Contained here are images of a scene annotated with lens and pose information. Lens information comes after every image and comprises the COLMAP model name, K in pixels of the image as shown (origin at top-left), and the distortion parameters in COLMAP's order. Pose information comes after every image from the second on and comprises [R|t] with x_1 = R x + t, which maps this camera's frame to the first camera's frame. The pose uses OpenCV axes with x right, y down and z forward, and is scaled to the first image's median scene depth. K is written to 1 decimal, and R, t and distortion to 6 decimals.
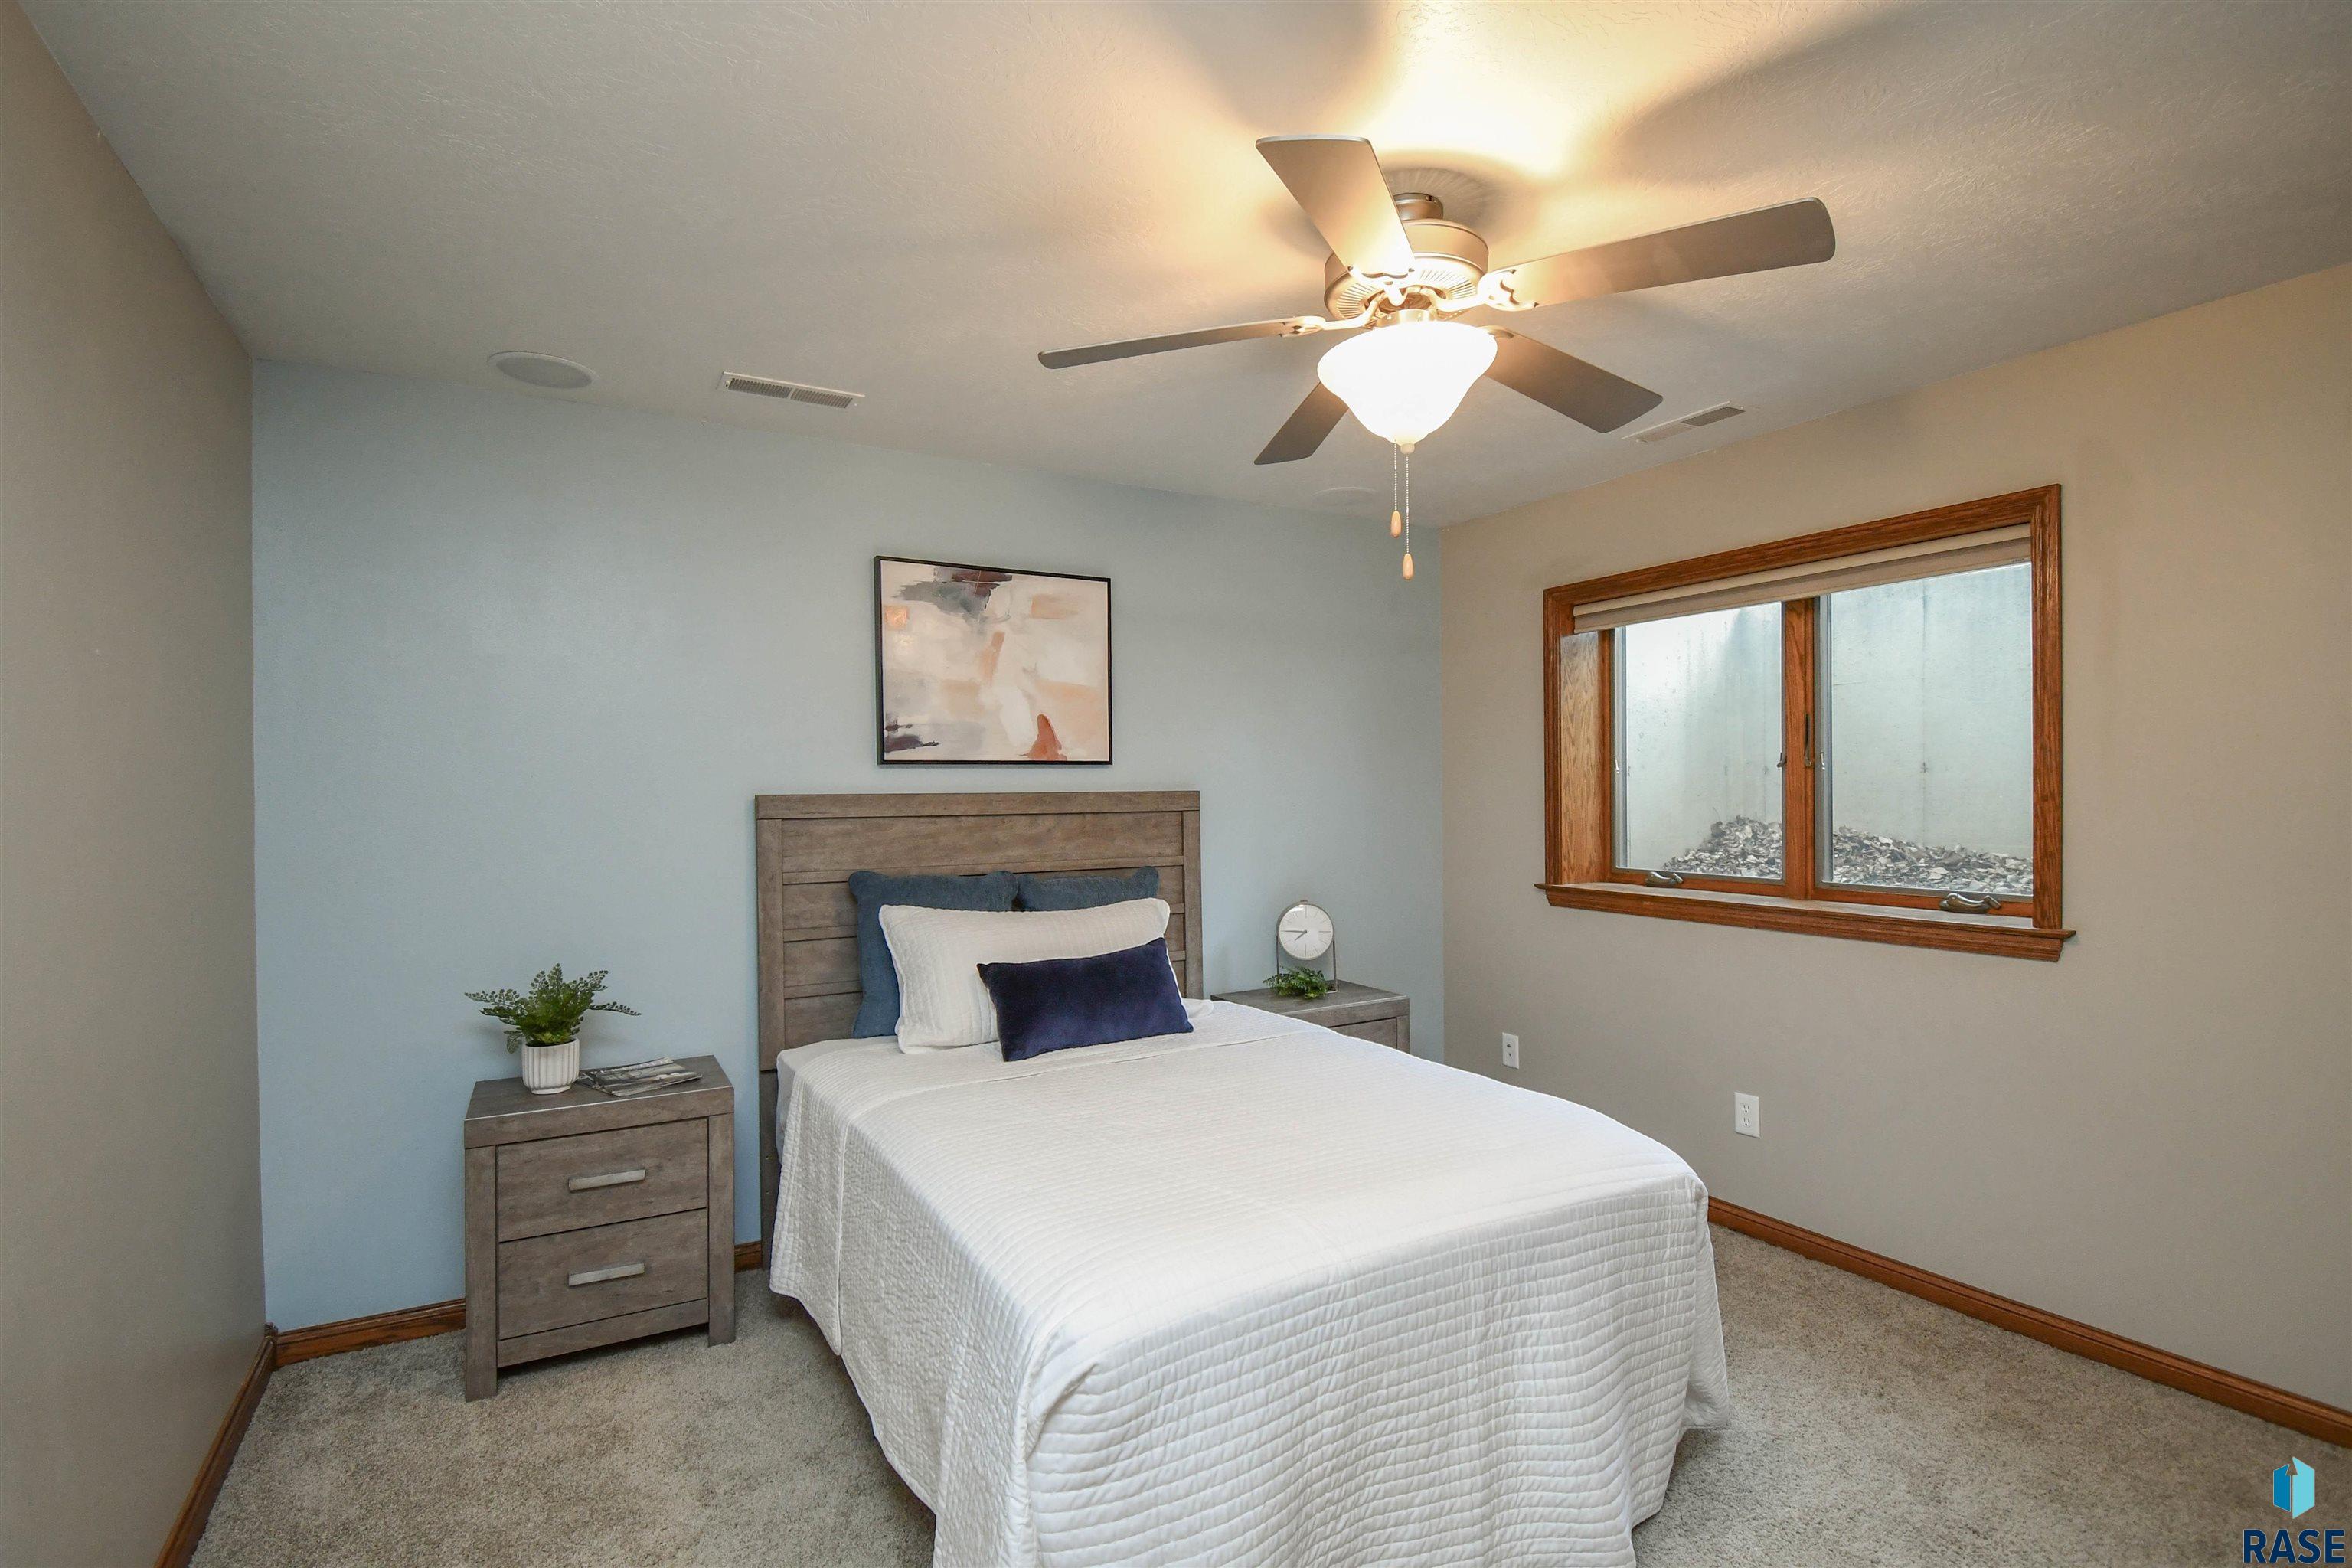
lens RADIAL K [[1073.5, 0, 1176.0], [0, 1073.5, 784.0], [0, 0, 1]] dist [0.020340, -0.026112]
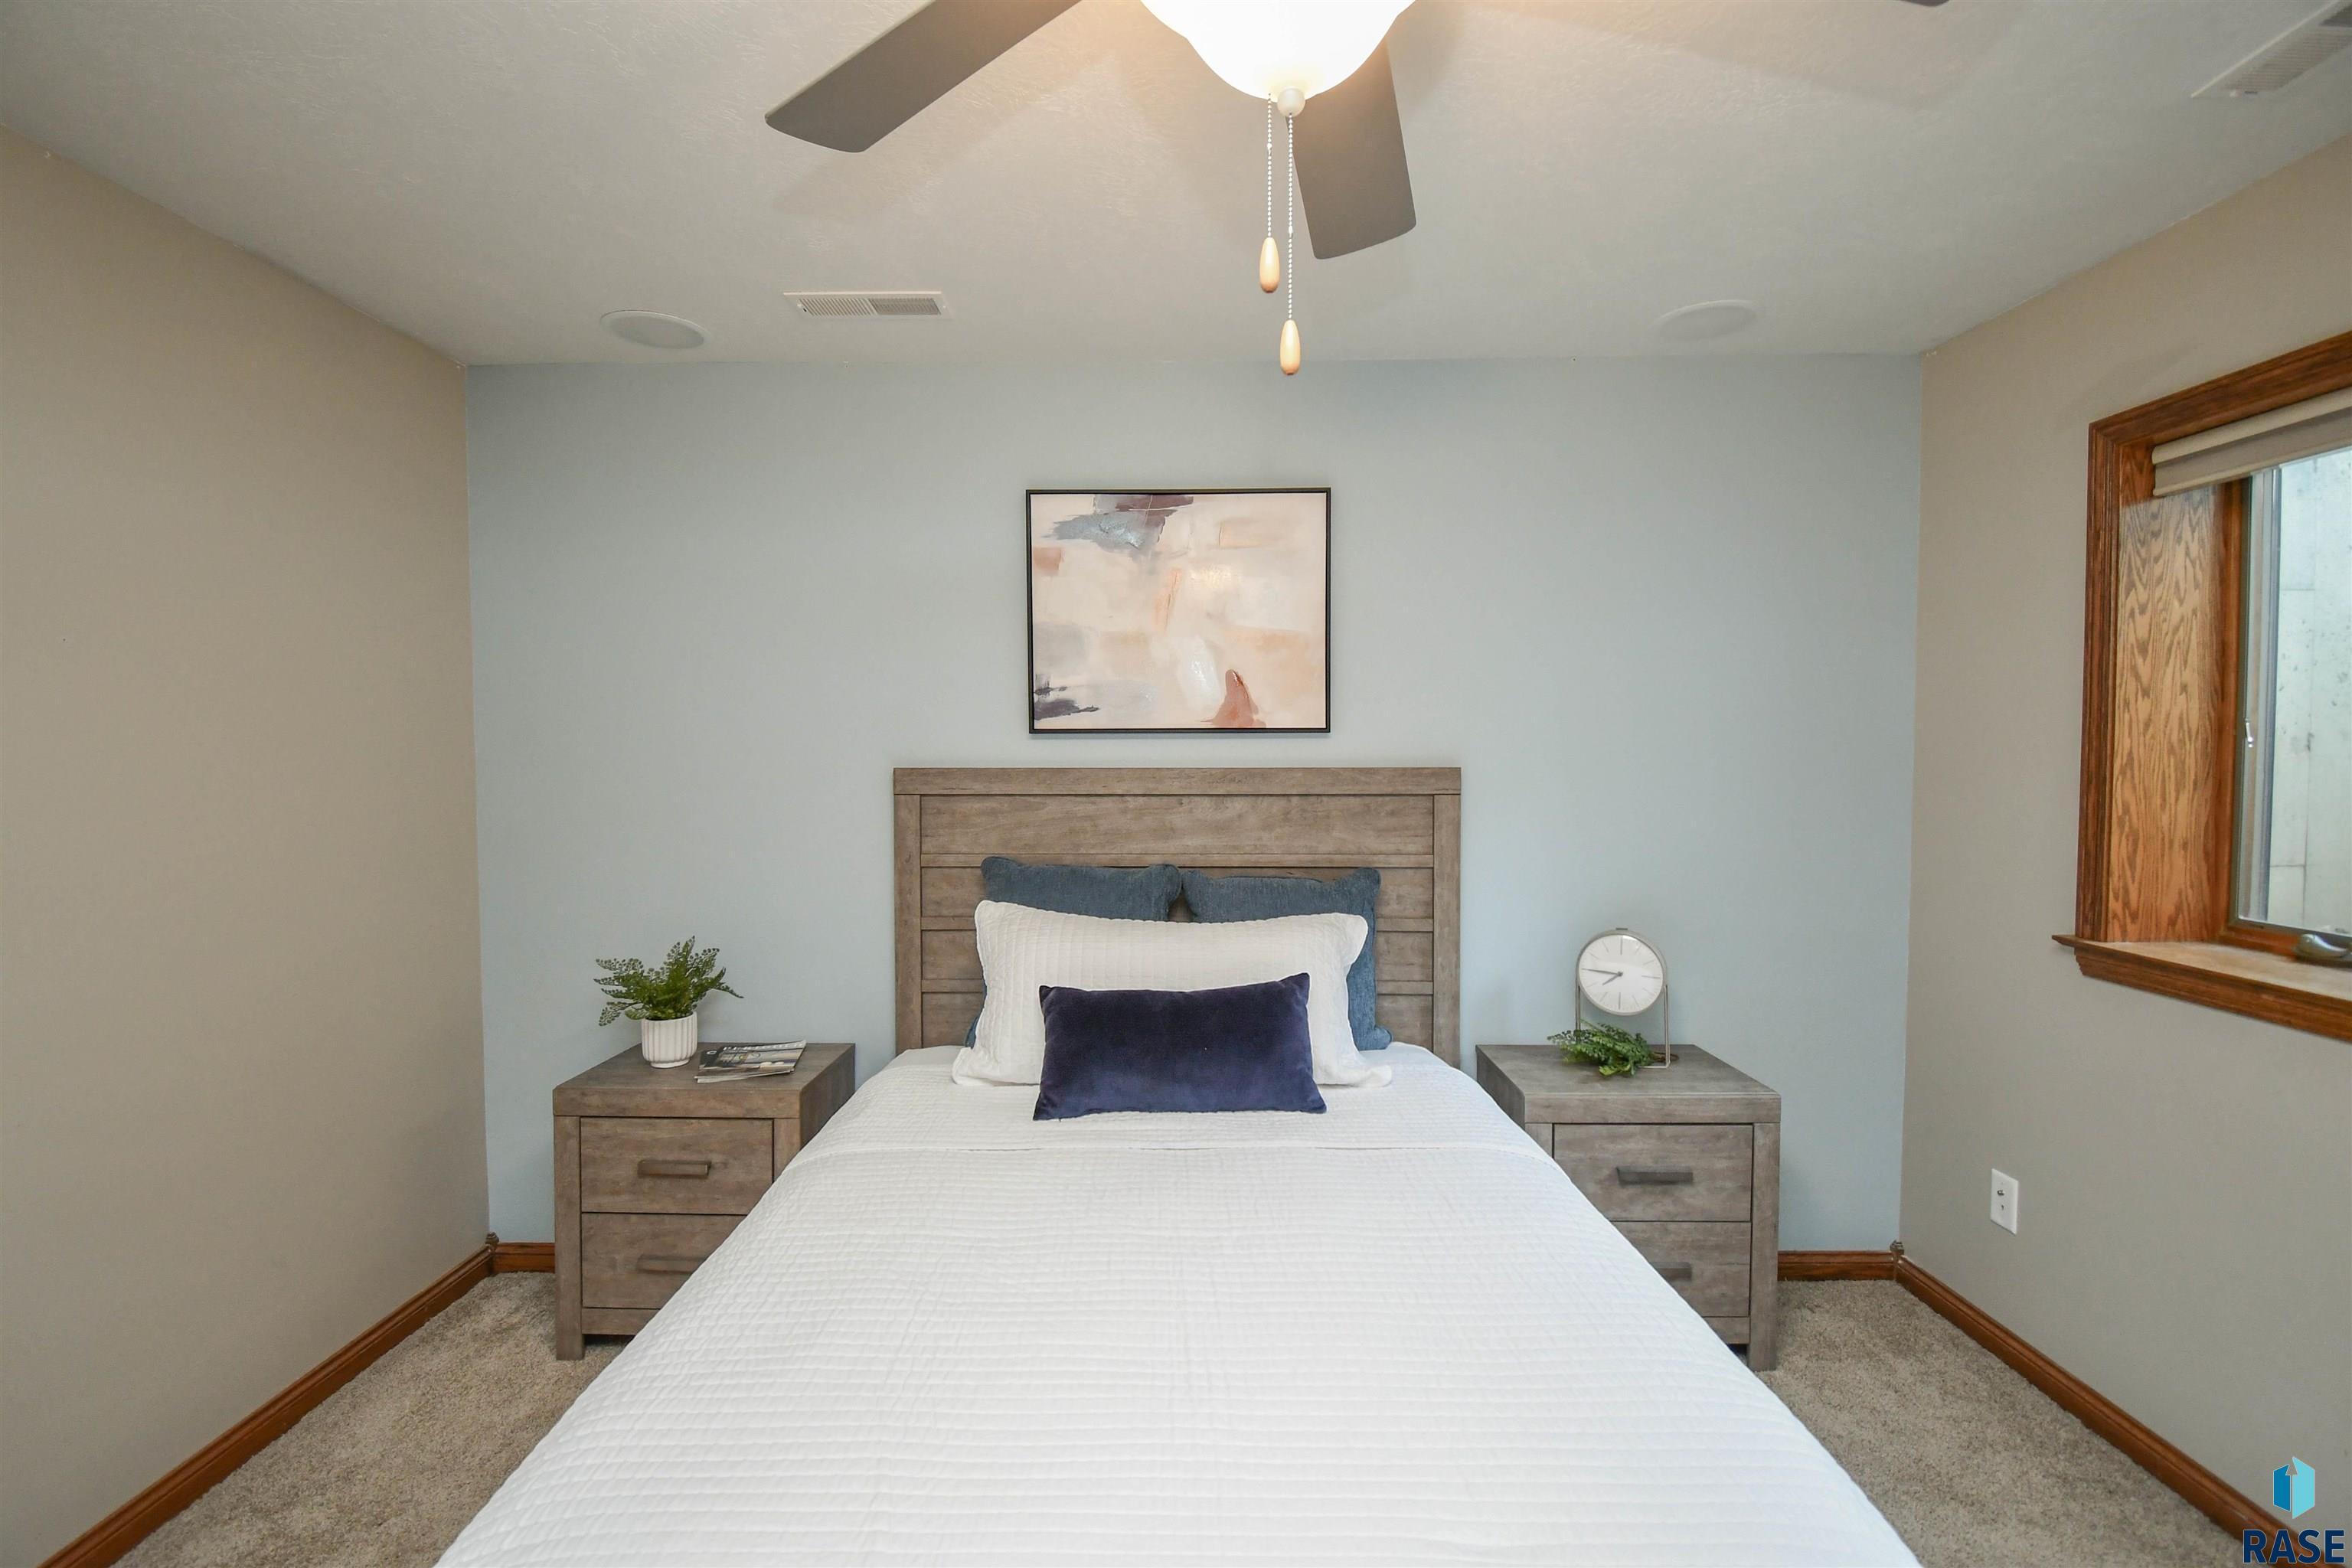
lens RADIAL K [[1053.6, 0, 1169.6], [0, 1053.6, 784.9], [0, 0, 1]] dist [0.018203, -0.024080]
pose [[0.864214, 0.023771, -0.502562, 0.238527], [-0.004412, 0.999203, 0.039675, -0.010827], [0.503104, -0.032071, 0.863630, 0.311286]]
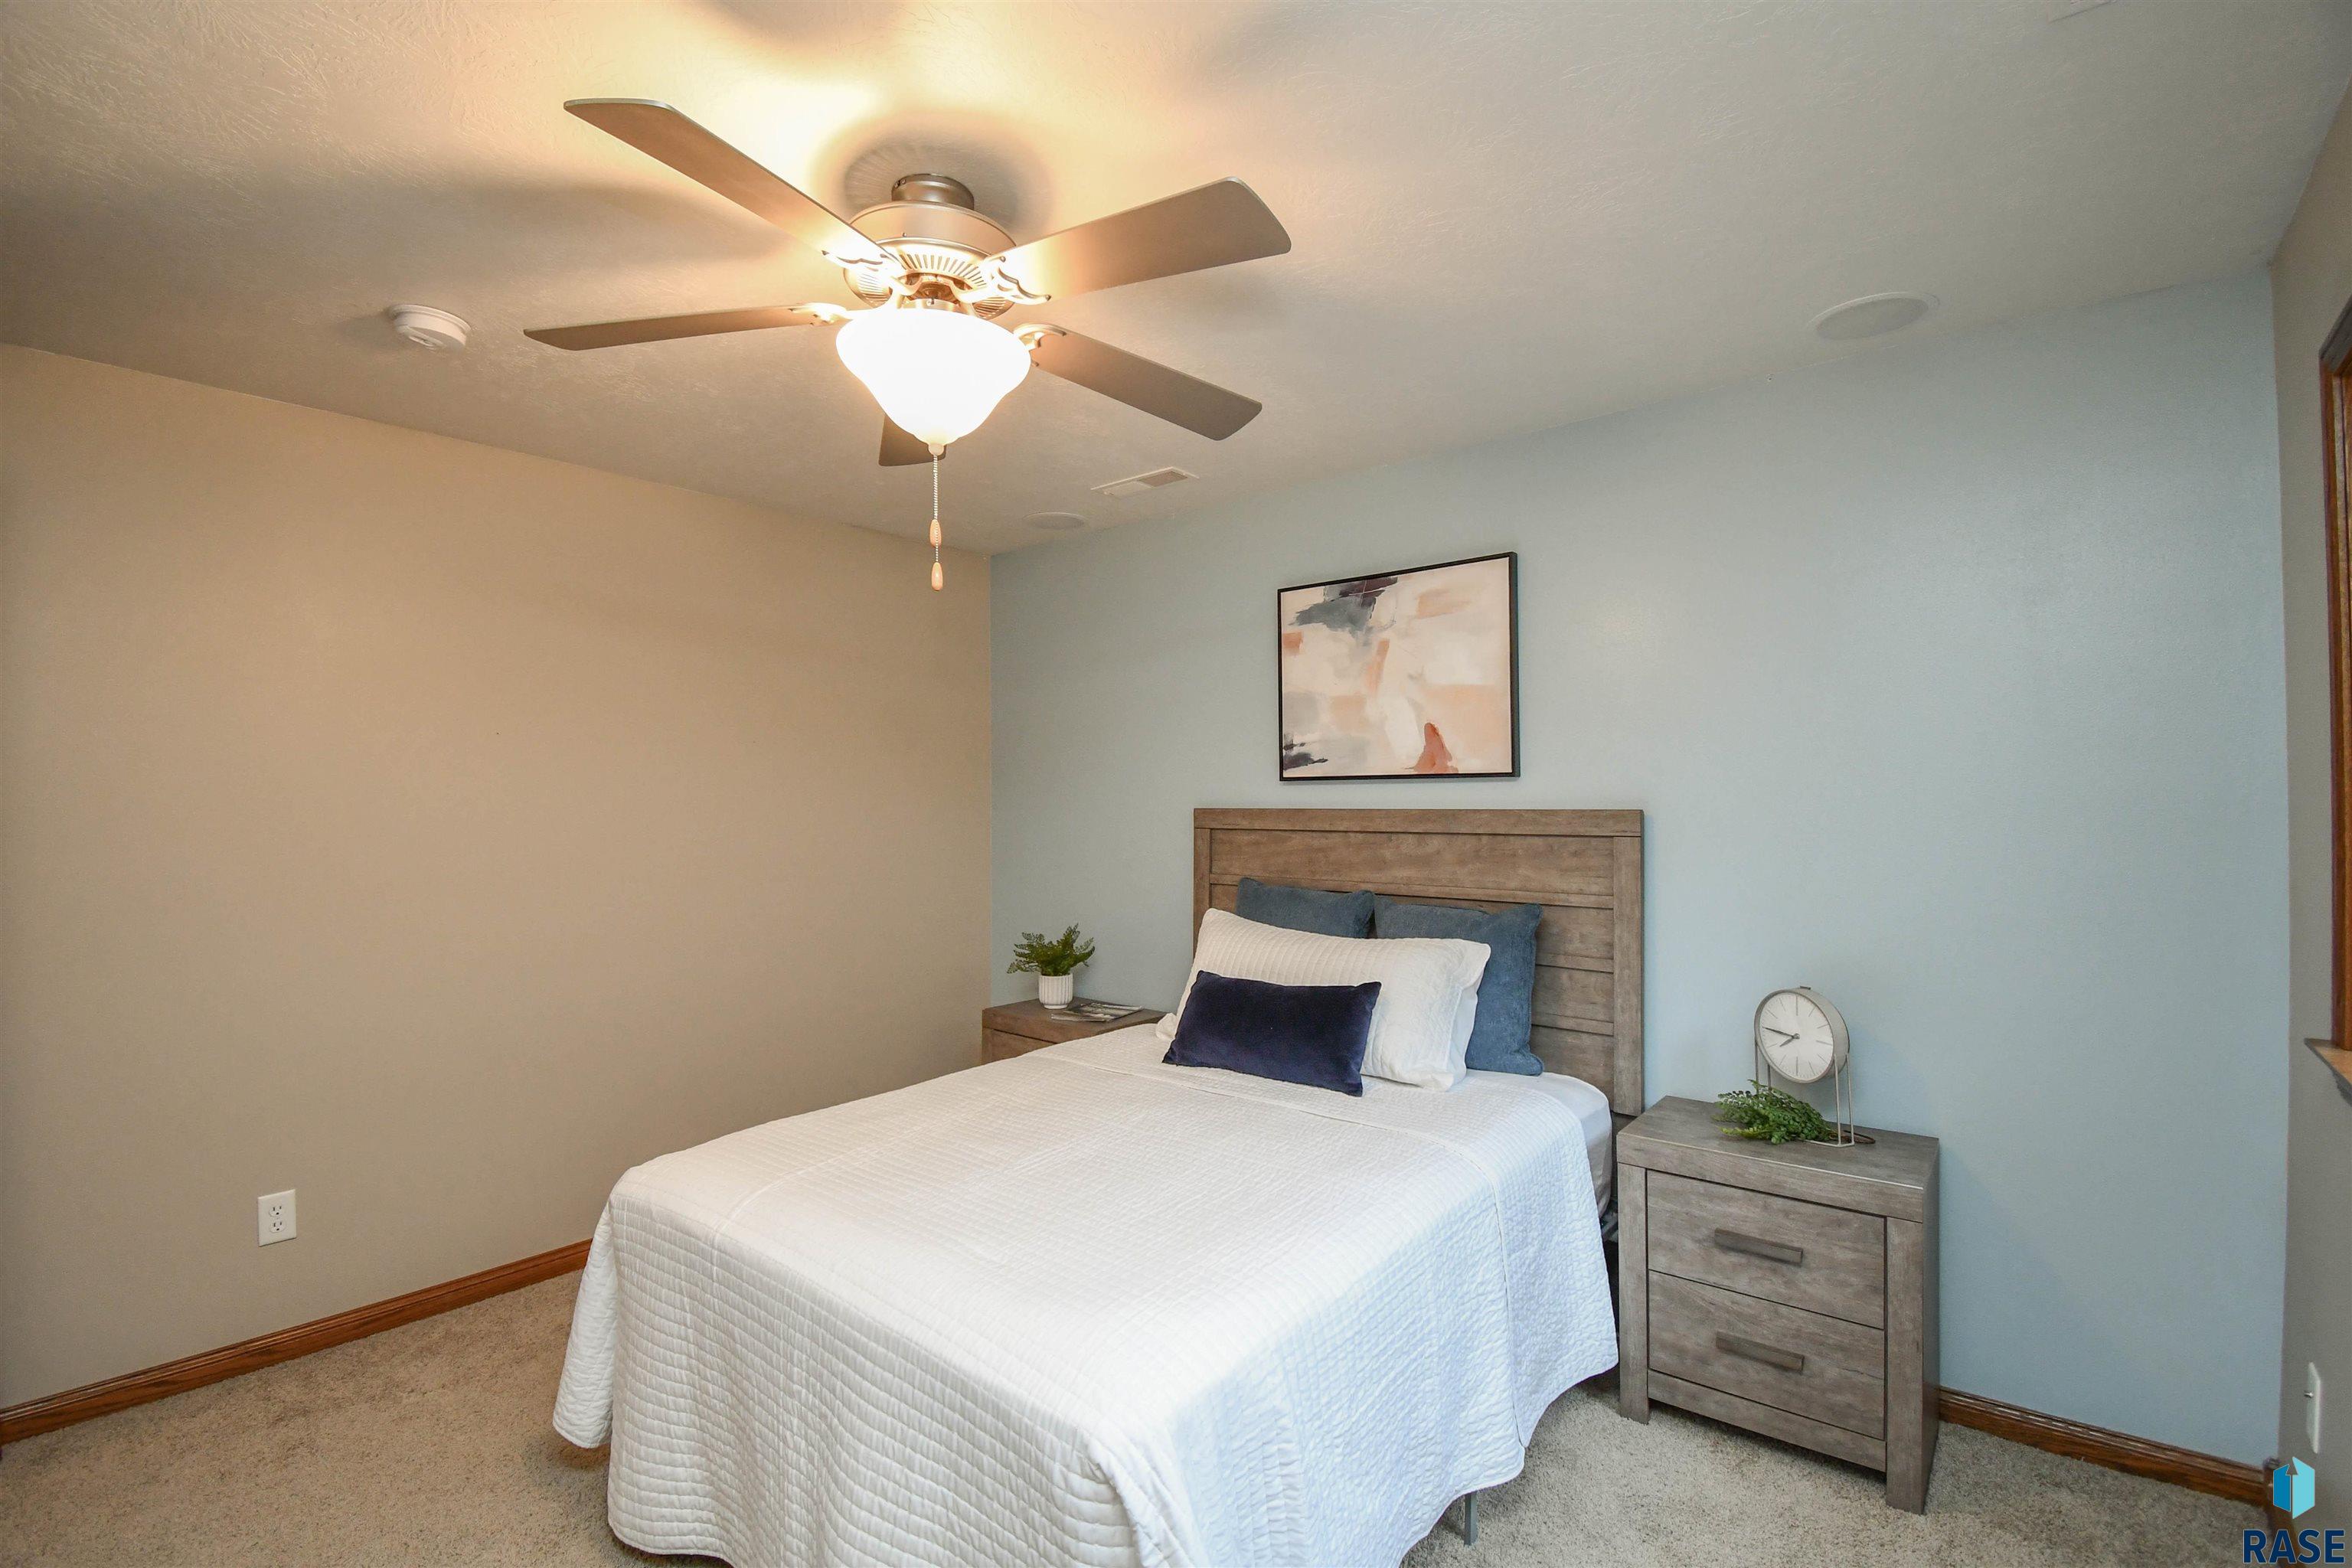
lens RADIAL K [[1053.6, 0, 1169.6], [0, 1053.6, 784.9], [0, 0, 1]] dist [0.018203, -0.024080]
pose [[0.354797, -0.004565, -0.934932, 0.651134], [0.004536, 0.999985, -0.003162, -0.011232], [0.934932, -0.003119, 0.354813, 0.498310]]
